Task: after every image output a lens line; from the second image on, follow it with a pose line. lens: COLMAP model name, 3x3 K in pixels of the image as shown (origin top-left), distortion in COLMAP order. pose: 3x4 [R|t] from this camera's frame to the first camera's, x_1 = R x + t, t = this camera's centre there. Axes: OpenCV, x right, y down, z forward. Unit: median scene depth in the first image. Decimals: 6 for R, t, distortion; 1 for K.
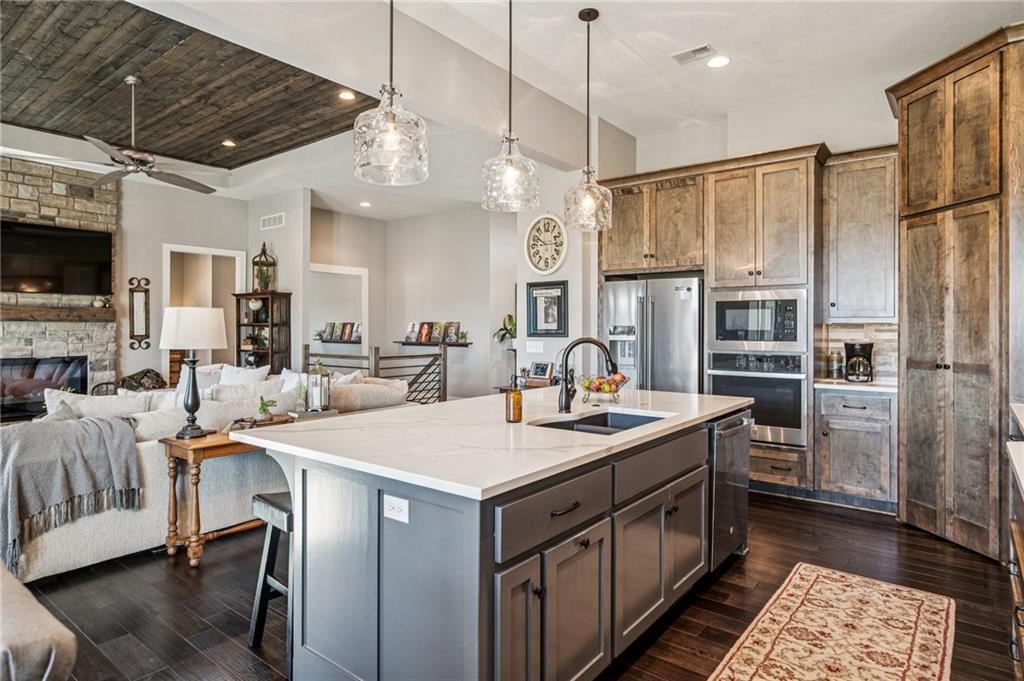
lens RADIAL K [[576.6, 0, 511.8], [0, 576.6, 326.0], [0, 0, 1]] dist [0.000560, 0.000403]
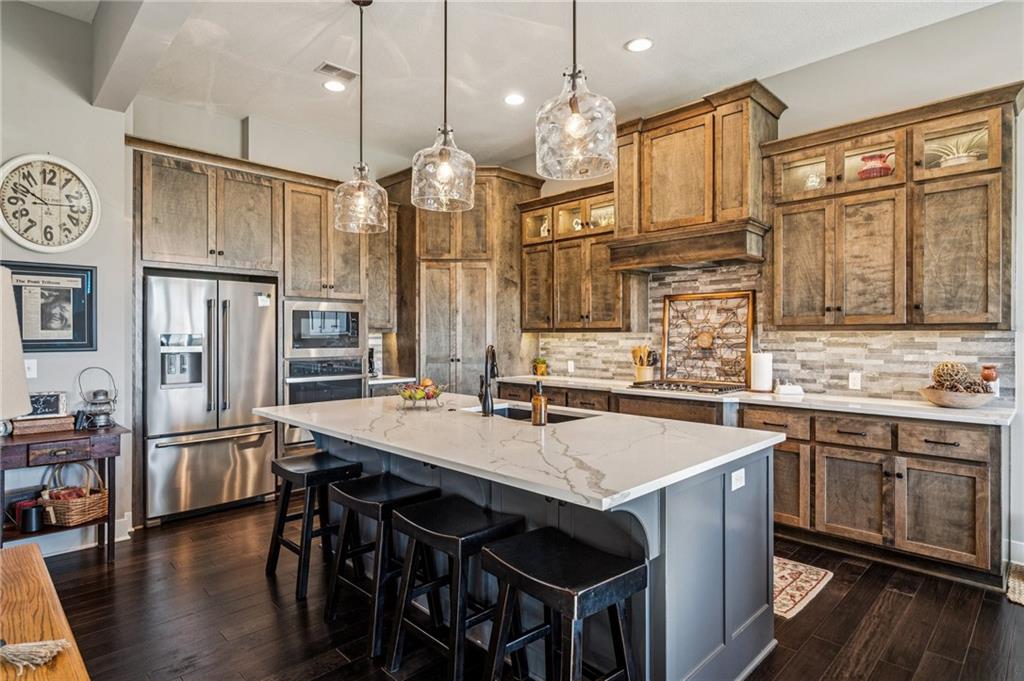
lens RADIAL K [[547.7, 0, 512.0], [0, 547.7, 340.5], [0, 0, 1]] dist [-0.000526, 0.000277]
pose [[0.126679, -0.010033, 0.991893, -0.593151], [-0.000232, 0.999949, 0.010144, 0.000796], [-0.991944, -0.001515, 0.126670, 0.534476]]
